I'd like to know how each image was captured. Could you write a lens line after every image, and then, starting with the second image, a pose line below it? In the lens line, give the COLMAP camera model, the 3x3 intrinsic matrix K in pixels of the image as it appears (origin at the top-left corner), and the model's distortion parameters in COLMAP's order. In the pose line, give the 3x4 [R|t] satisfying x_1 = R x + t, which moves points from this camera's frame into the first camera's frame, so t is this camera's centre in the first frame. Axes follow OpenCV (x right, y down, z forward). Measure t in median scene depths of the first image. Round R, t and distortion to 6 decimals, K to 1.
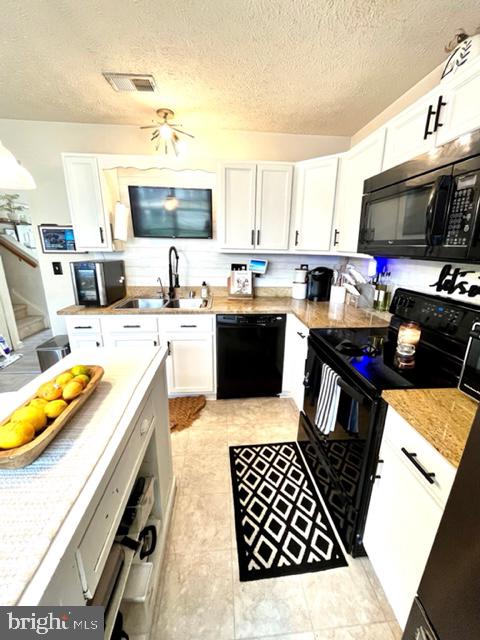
lens RADIAL K [[260.6, 0, 241.7], [0, 260.6, 314.7], [0, 0, 1]] dist [-0.001864, -0.000147]
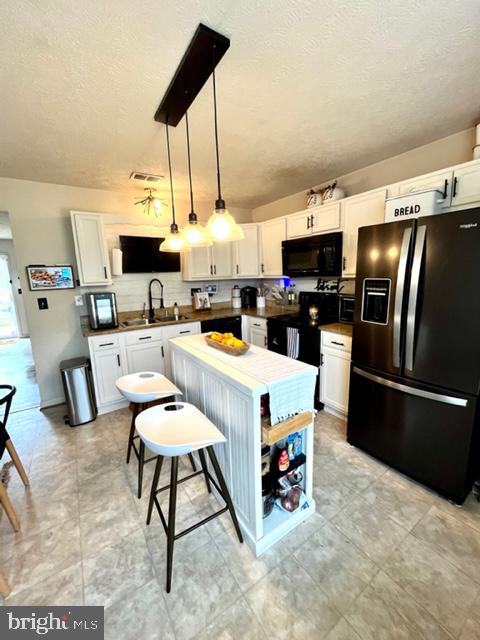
lens RADIAL K [[260.6, 0, 241.7], [0, 260.6, 314.7], [0, 0, 1]] dist [-0.001864, -0.000147]
pose [[0.873710, -0.119950, 0.471427, -0.573284], [0.169486, 0.983460, -0.063883, 0.093377], [-0.455967, 0.135715, 0.879588, -0.403051]]
